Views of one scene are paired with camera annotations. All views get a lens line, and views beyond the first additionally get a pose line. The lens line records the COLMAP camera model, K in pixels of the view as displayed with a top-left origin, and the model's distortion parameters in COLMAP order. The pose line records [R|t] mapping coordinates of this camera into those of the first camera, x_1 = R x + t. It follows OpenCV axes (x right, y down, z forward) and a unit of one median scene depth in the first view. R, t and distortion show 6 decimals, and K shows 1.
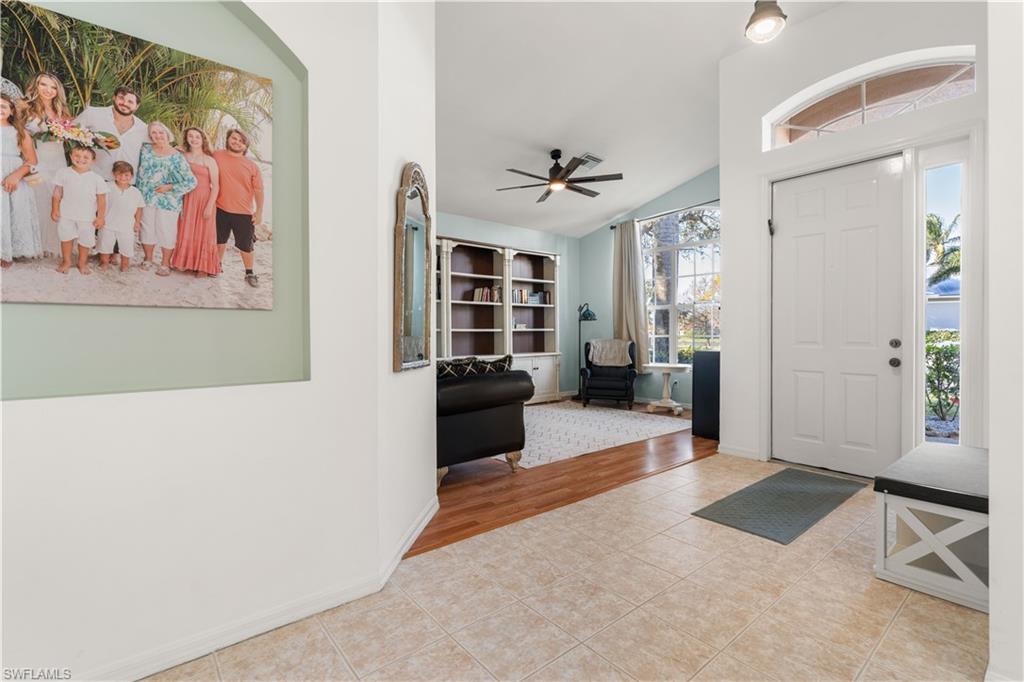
lens RADIAL K [[464.0, 0, 511.6], [0, 464.0, 333.9], [0, 0, 1]] dist [-0.008463, 0.003249]
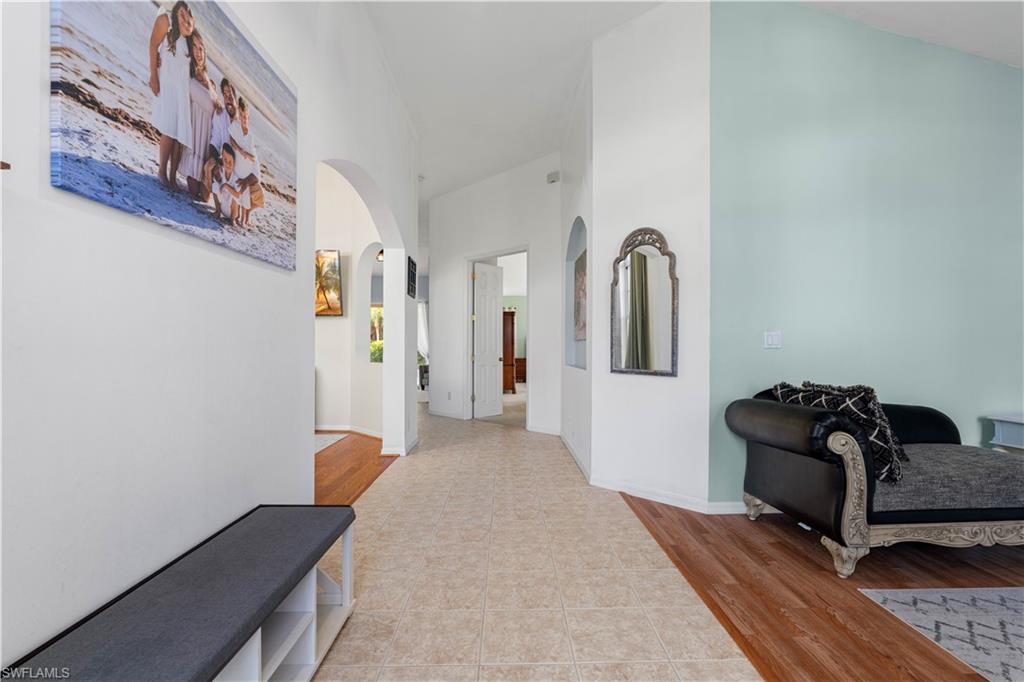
lens RADIAL K [[464.0, 0, 516.2], [0, 464.0, 343.0], [0, 0, 1]] dist [-0.008463, 0.003249]
pose [[-0.621760, -0.009098, -0.783155, 0.903215], [-0.001750, 0.999946, -0.010227, -0.004094], [0.783206, -0.004988, -0.621743, 1.260208]]
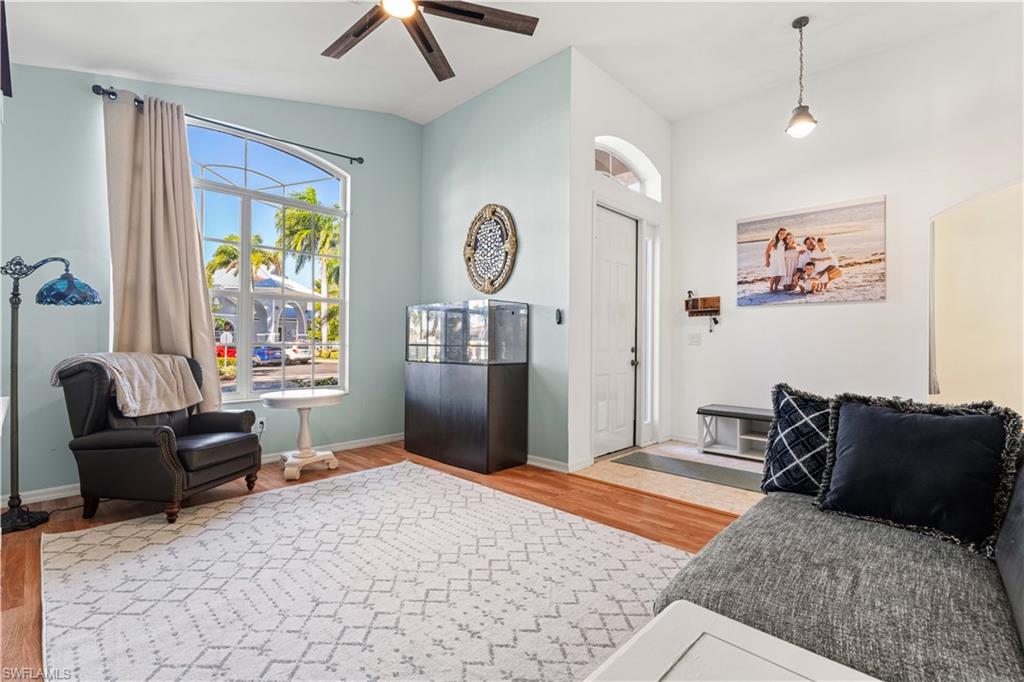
lens RADIAL K [[464.0, 0, 522.5], [0, 464.0, 342.9], [0, 0, 1]] dist [-0.008463, 0.003249]
pose [[-0.127493, -0.005349, 0.991825, -0.612350], [-0.006112, 0.999971, 0.004607, -0.003577], [-0.991821, -0.005474, -0.127522, 1.691687]]
